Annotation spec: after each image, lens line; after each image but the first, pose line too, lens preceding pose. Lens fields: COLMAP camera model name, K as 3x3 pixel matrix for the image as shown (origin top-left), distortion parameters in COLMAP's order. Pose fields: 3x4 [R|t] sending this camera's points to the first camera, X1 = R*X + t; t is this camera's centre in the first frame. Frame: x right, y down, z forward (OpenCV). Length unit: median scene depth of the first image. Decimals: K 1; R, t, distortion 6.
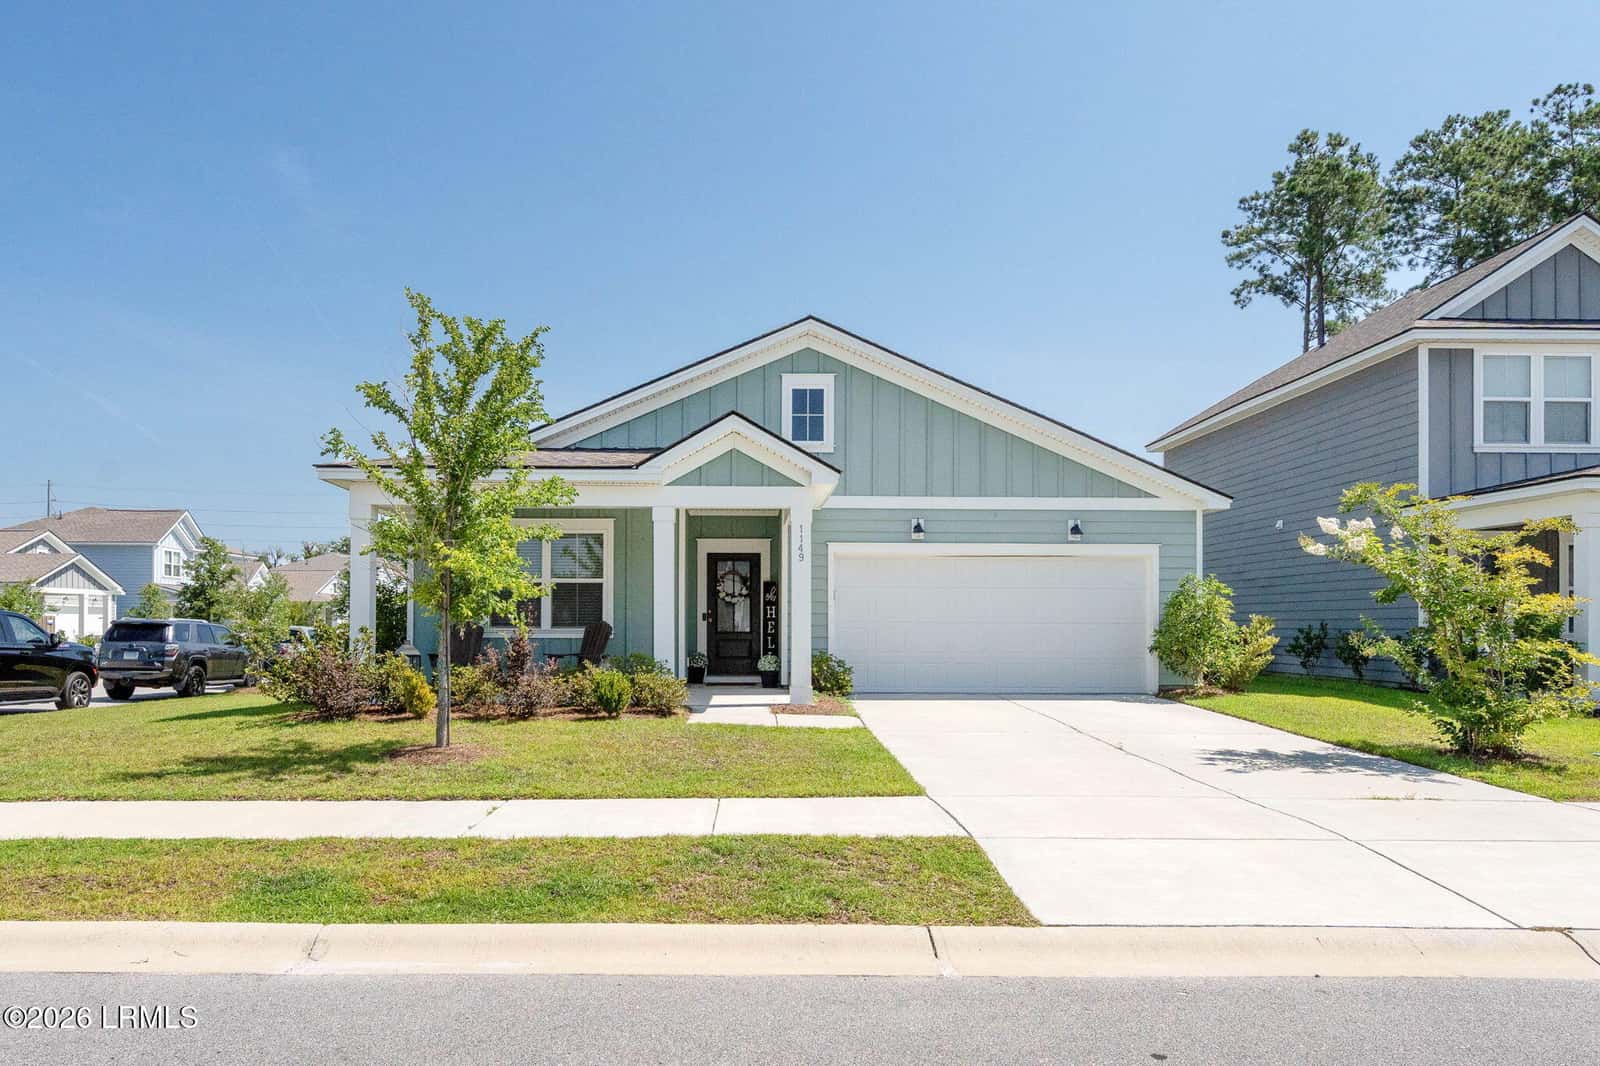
lens RADIAL K [[1076.5, 0, 759.4], [0, 1076.5, 618.4], [0, 0, 1]] dist [0.000900, 0.000941]
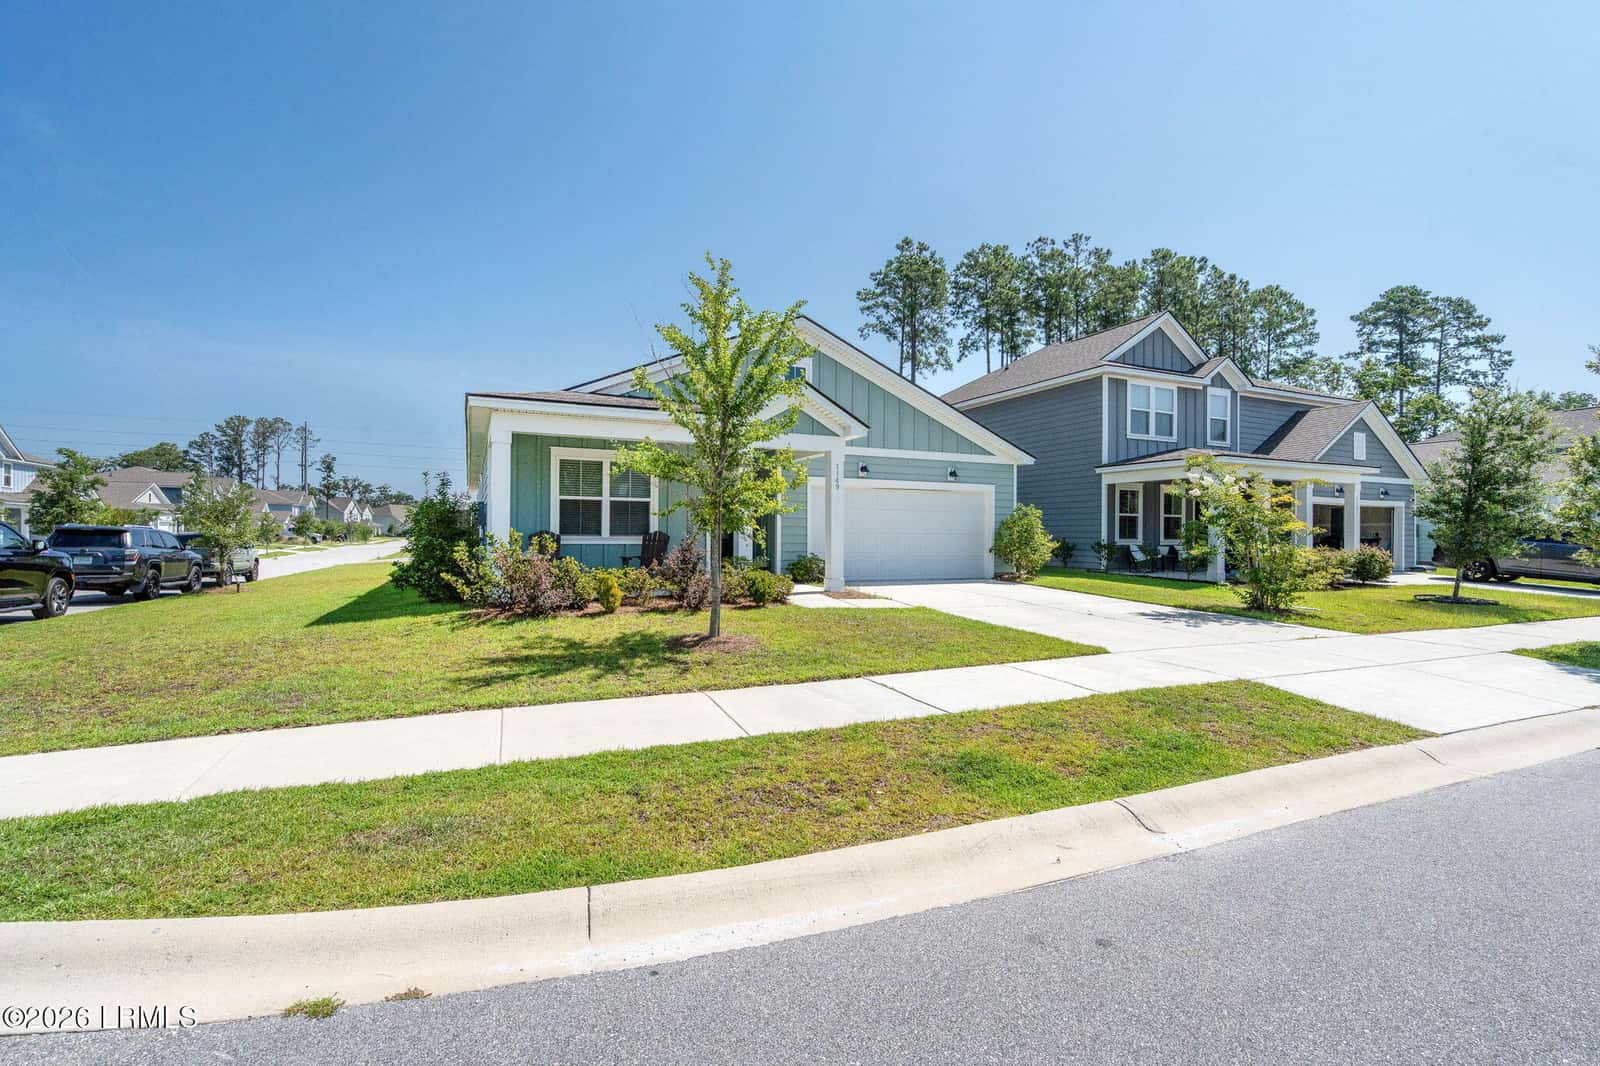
lens RADIAL K [[717.3, 0, 798.6], [0, 717.3, 534.0], [0, 0, 1]] dist [0.001785, 0.000040]
pose [[0.917824, 0.003047, 0.396975, -0.226992], [-0.007049, 0.999938, 0.008624, -0.001715], [-0.396924, -0.010714, 0.917789, 0.094748]]
